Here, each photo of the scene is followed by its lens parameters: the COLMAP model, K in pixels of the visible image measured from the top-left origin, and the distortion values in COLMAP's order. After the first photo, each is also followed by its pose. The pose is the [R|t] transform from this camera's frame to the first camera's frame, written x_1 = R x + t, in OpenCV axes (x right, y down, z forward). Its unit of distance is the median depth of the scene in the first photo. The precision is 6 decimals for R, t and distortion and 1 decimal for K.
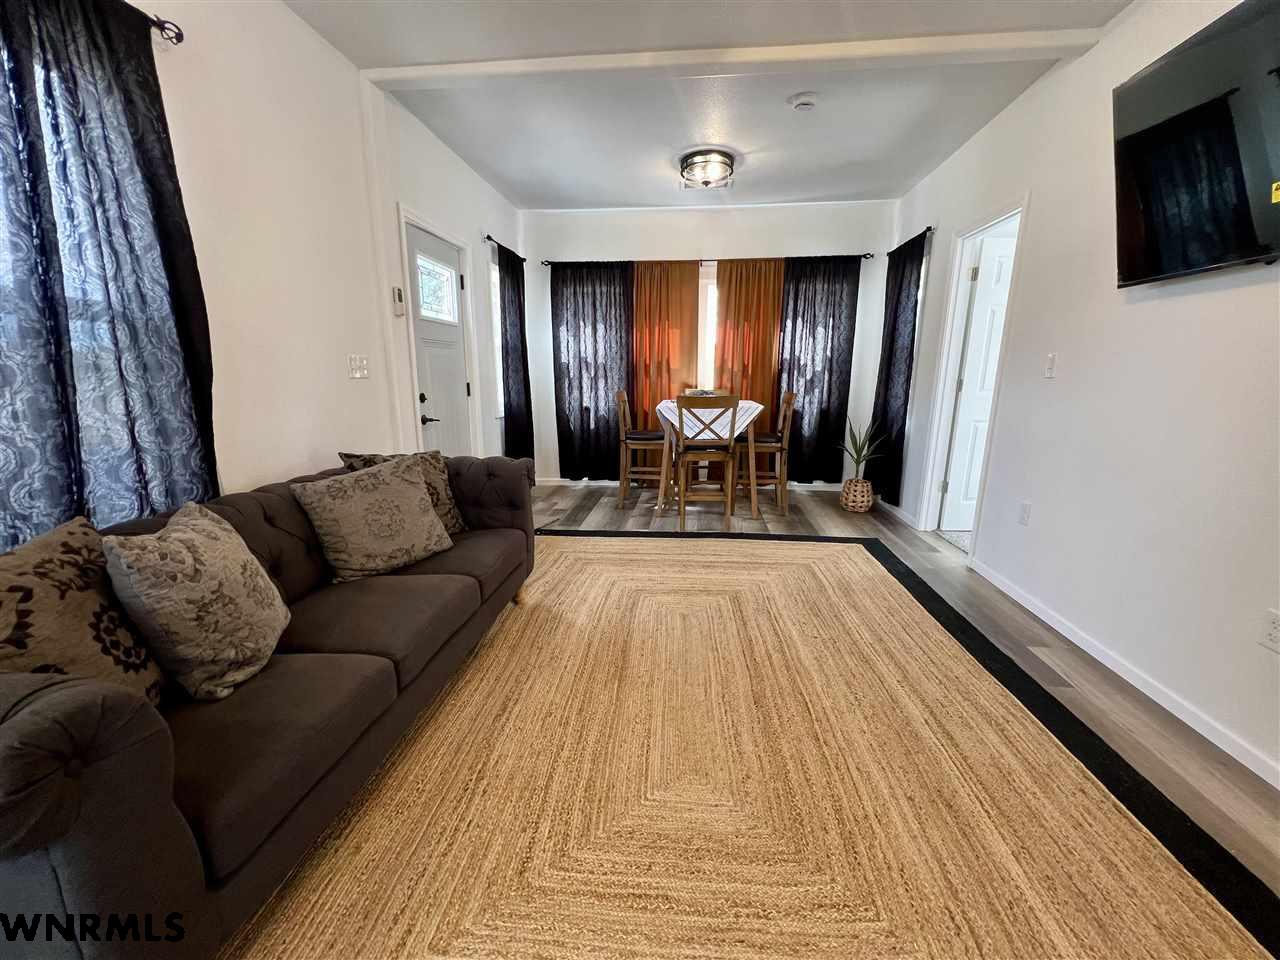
lens RADIAL K [[509.5, 0, 641.2], [0, 509.5, 485.0], [0, 0, 1]] dist [-0.002020, -0.000424]
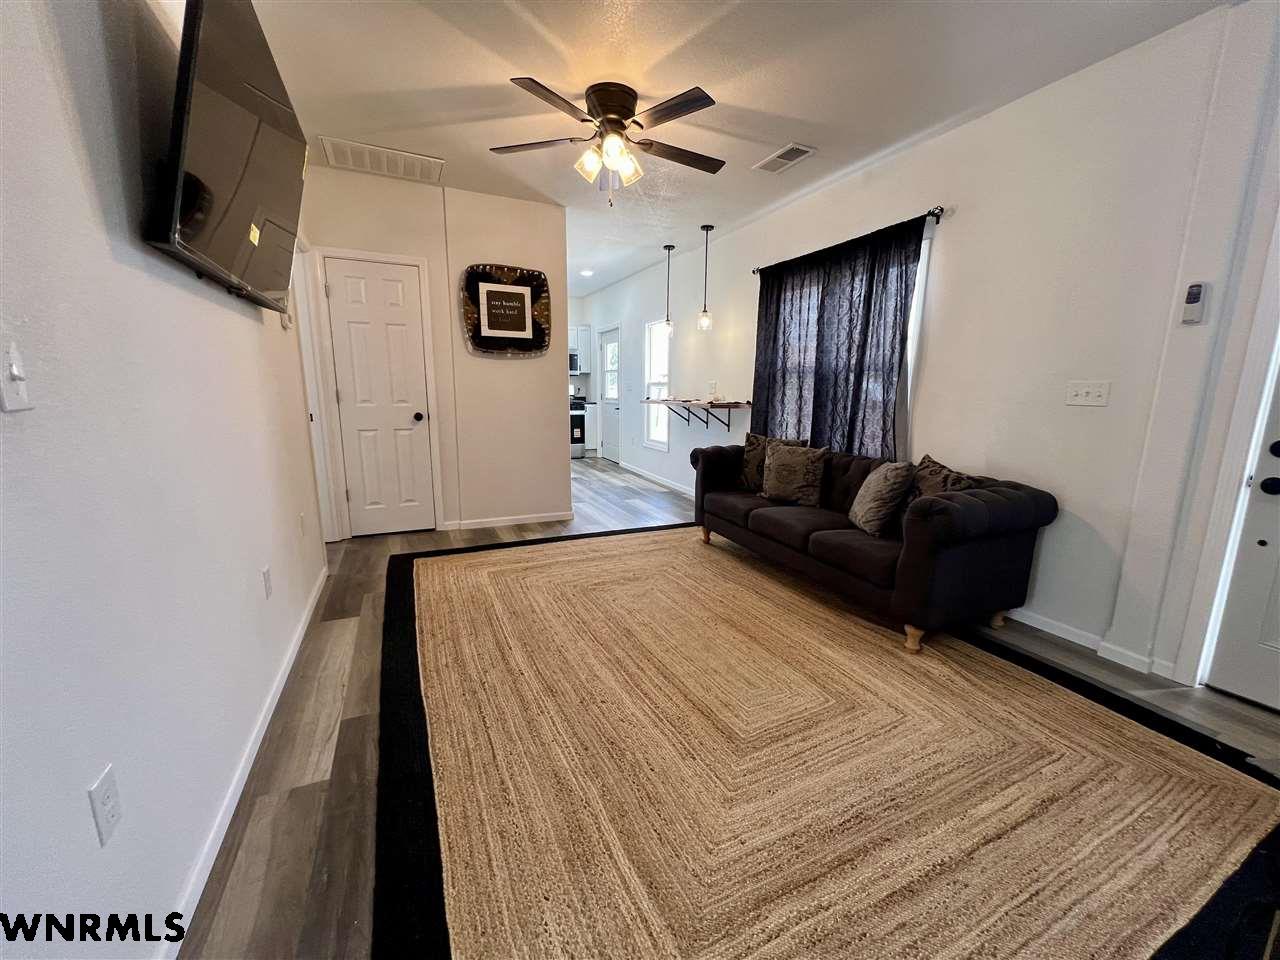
lens RADIAL K [[509.5, 0, 640.9], [0, 509.5, 481.7], [0, 0, 1]] dist [-0.002020, -0.000424]
pose [[-0.859453, 0.080611, -0.504819, 0.352033], [-0.126061, 0.923577, 0.362097, -0.182512], [0.495428, 0.374844, -0.783609, 0.796450]]
